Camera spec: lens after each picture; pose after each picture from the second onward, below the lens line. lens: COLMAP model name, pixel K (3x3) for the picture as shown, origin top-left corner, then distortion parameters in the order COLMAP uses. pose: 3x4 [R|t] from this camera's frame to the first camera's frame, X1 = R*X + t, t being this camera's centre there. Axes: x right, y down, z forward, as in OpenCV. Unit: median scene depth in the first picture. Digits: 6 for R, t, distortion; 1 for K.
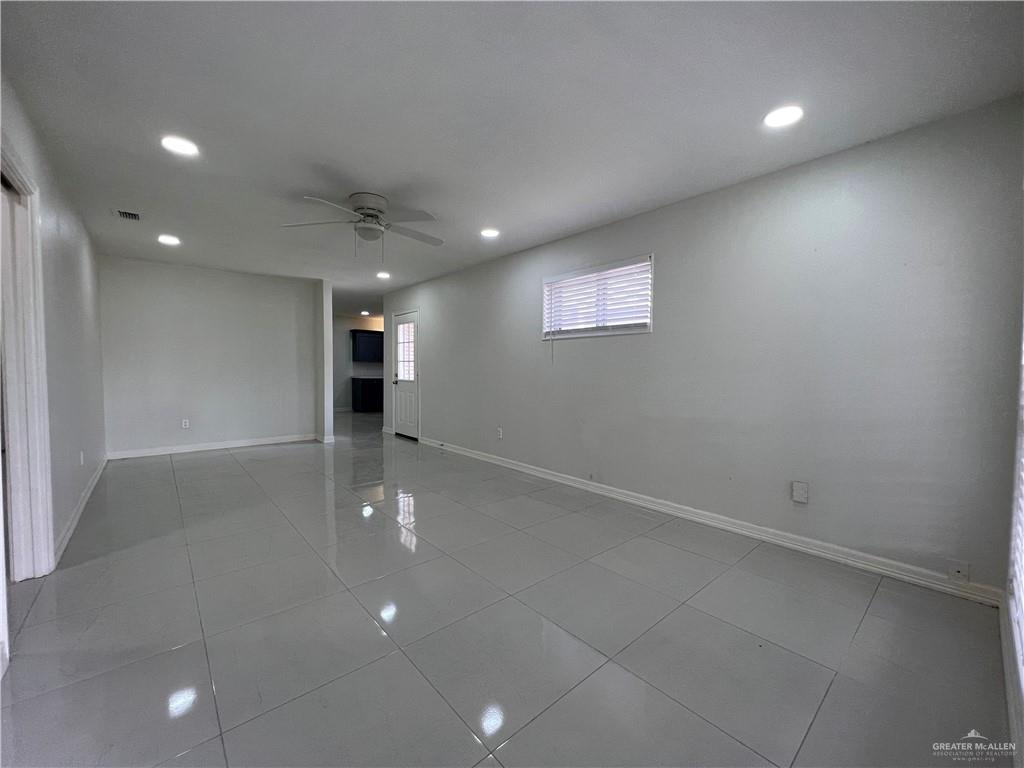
lens RADIAL K [[409.4, 0, 512.4], [0, 409.4, 384.3], [0, 0, 1]] dist [0.000725, 0.000109]
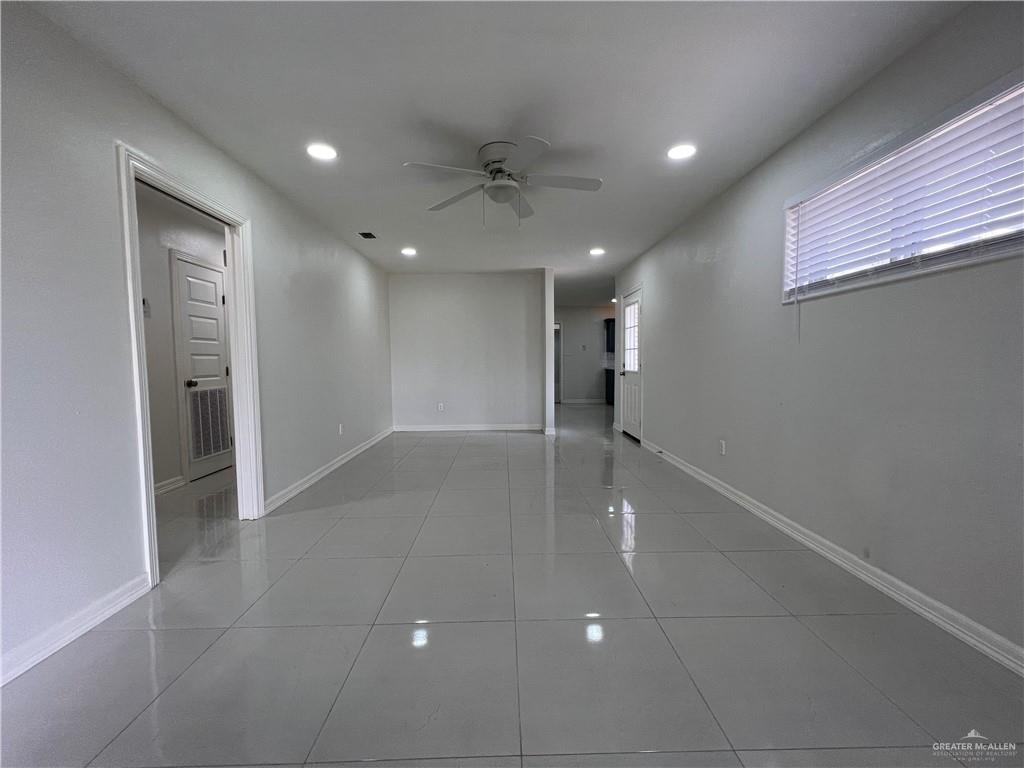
lens RADIAL K [[409.4, 0, 511.2], [0, 409.4, 385.3], [0, 0, 1]] dist [0.000725, 0.000109]
pose [[0.764570, 0.023584, -0.644109, 0.112590], [-0.009544, 0.999635, 0.025274, 0.000495], [0.644470, -0.013176, 0.764516, 0.194521]]
